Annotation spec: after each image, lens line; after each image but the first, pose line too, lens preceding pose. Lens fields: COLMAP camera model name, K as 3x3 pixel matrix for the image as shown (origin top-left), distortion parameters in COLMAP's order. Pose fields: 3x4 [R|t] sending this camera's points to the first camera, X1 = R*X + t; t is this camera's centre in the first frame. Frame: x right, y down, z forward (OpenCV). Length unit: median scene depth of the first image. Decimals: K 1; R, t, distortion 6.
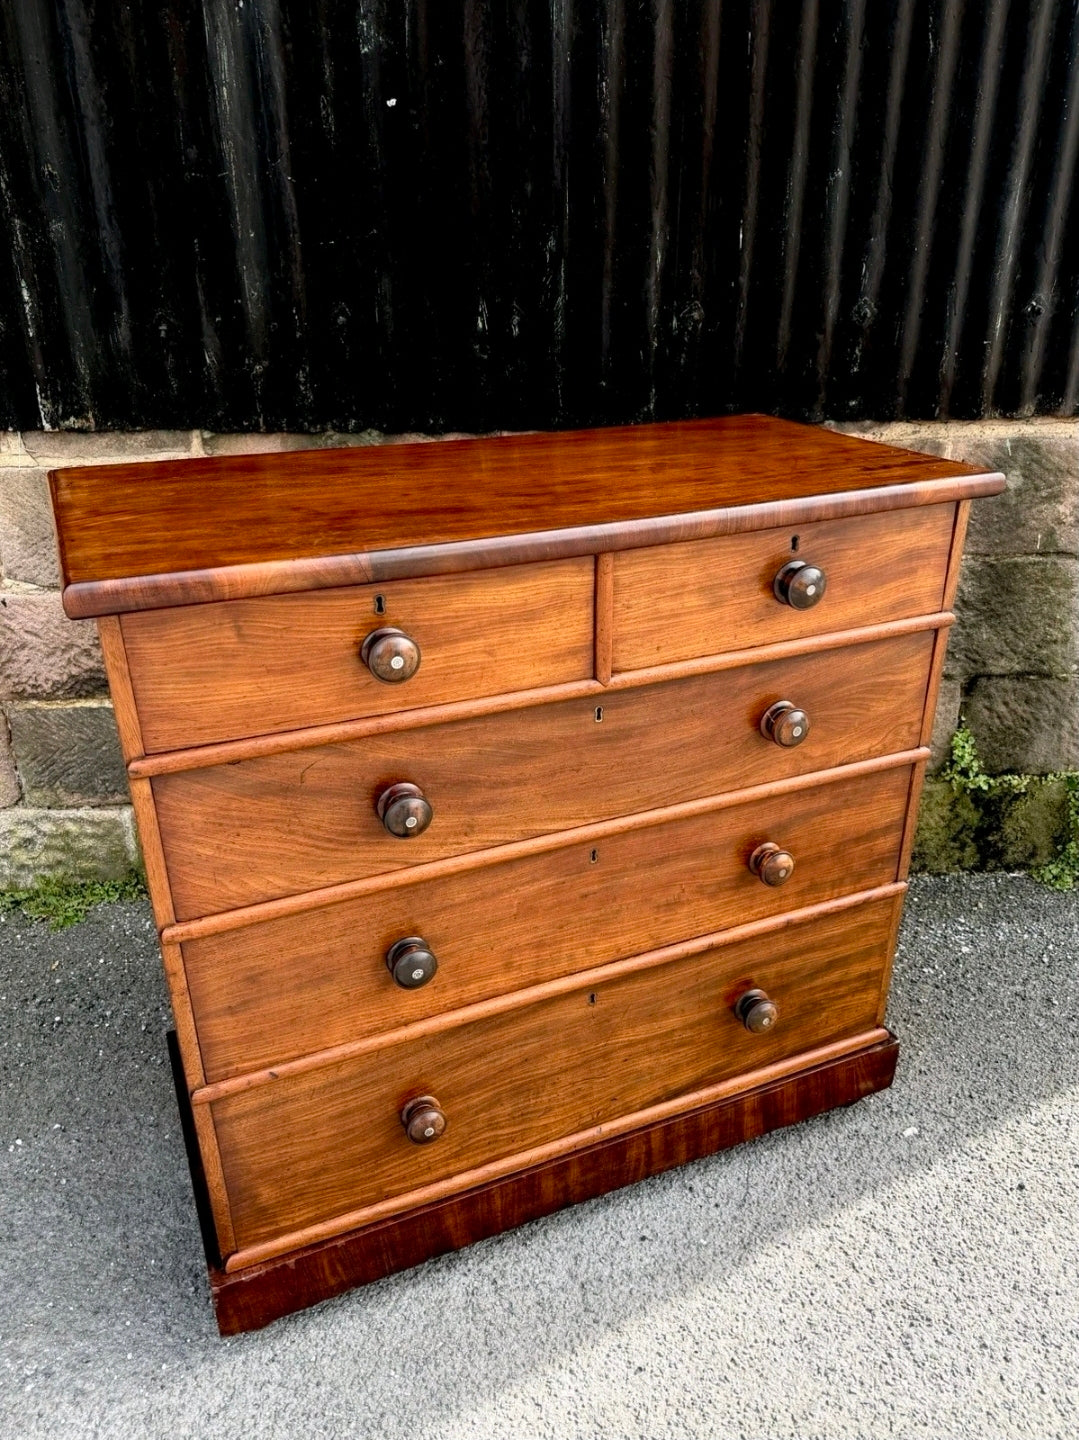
lens RADIAL K [[1062.9, 0, 552.0], [0, 1062.9, 720.6], [0, 0, 1]] dist [0.001778, -0.000078]
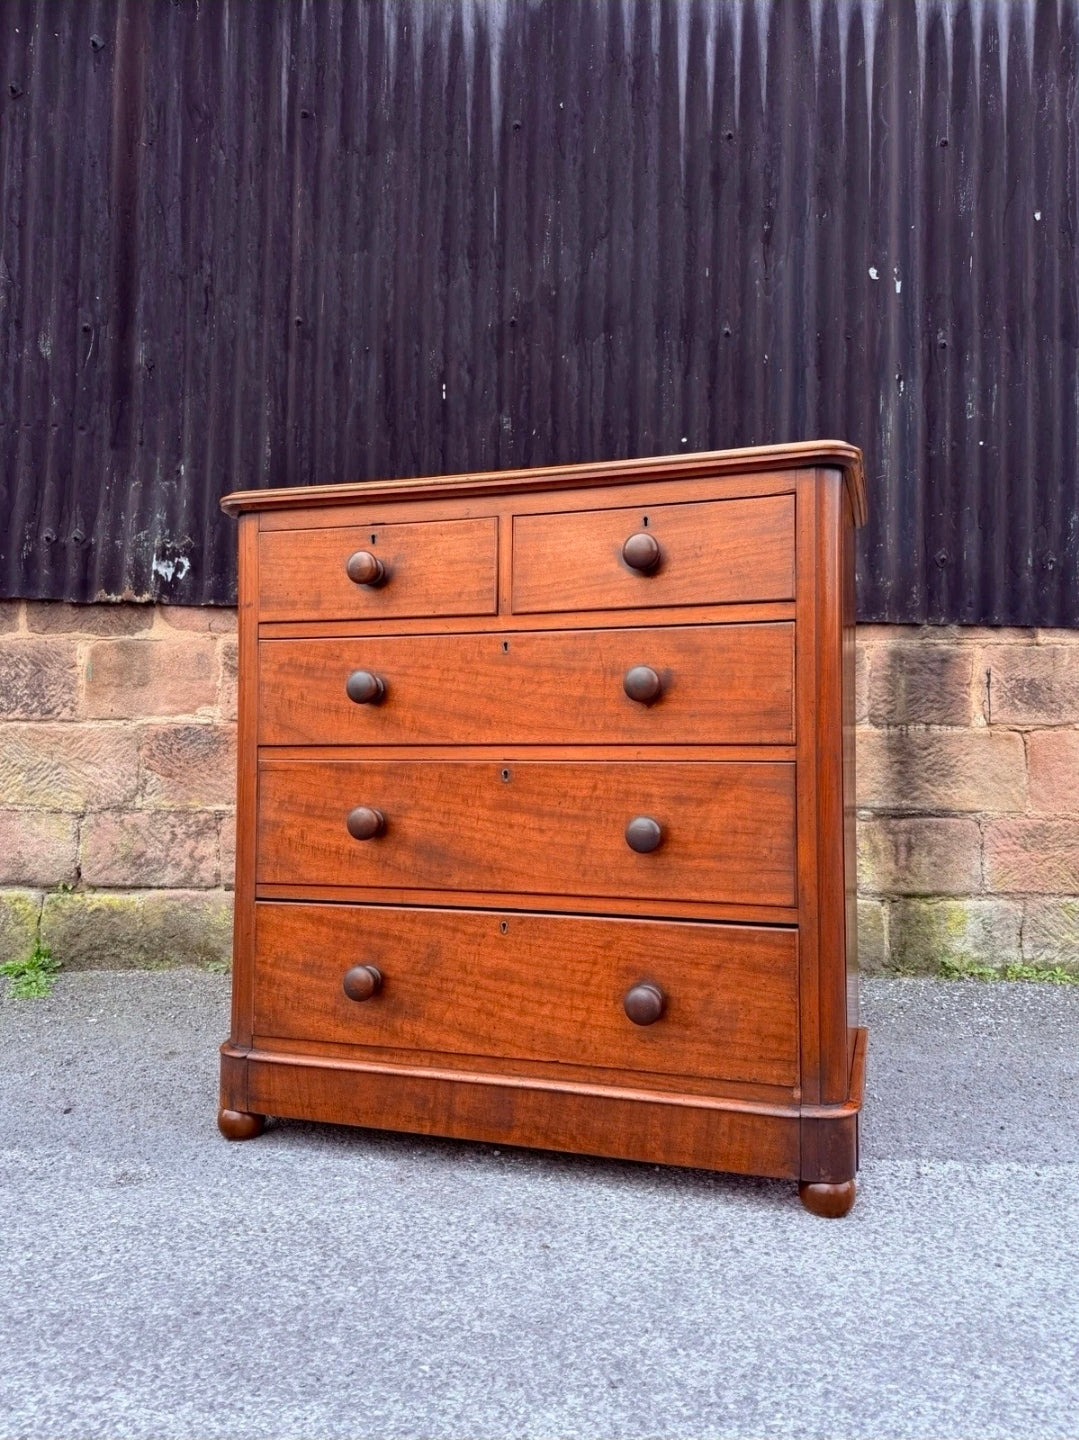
lens RADIAL K [[1073.9, 0, 539.8], [0, 1073.9, 726.4], [0, 0, 1]] dist [0.055023, -0.090479]
pose [[0.998826, 0.026824, -0.040327, -0.697535], [-0.041882, 0.896521, -0.441017, 0.570351], [0.024324, 0.442188, 0.896592, -0.351803]]
